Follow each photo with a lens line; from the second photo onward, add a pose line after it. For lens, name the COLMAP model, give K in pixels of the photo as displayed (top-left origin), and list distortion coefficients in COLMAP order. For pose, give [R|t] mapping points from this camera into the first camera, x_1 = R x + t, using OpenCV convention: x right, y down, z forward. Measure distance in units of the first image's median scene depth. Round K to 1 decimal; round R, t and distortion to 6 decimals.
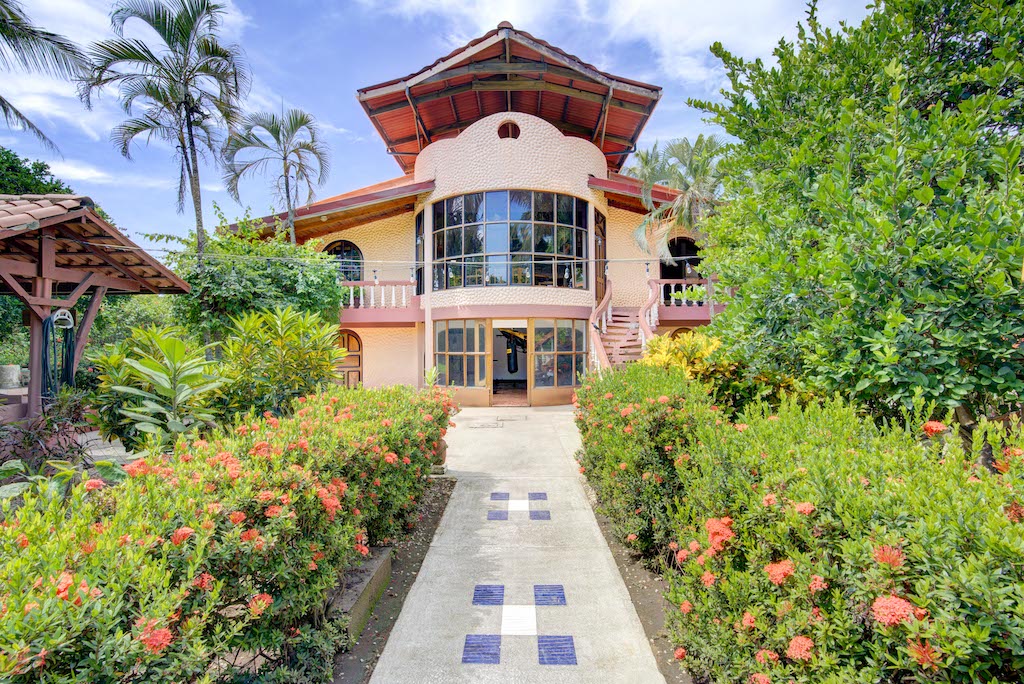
lens RADIAL K [[477.4, 0, 513.9], [0, 477.4, 343.2], [0, 0, 1]] dist [-0.044947, 0.000527]
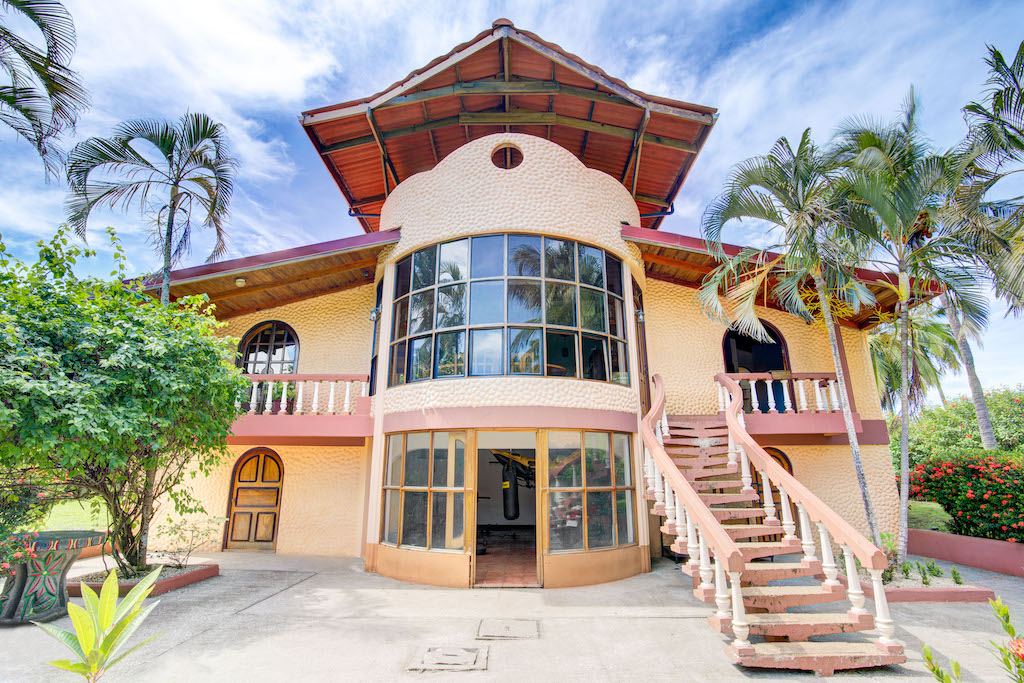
lens RADIAL K [[477.4, 0, 509.3], [0, 477.4, 344.8], [0, 0, 1]] dist [-0.044947, 0.000527]
pose [[0.999954, 0.003951, -0.008755, -0.000140], [-0.006073, 0.966230, -0.257608, -0.000891], [0.007442, 0.257650, 0.966210, 0.378638]]
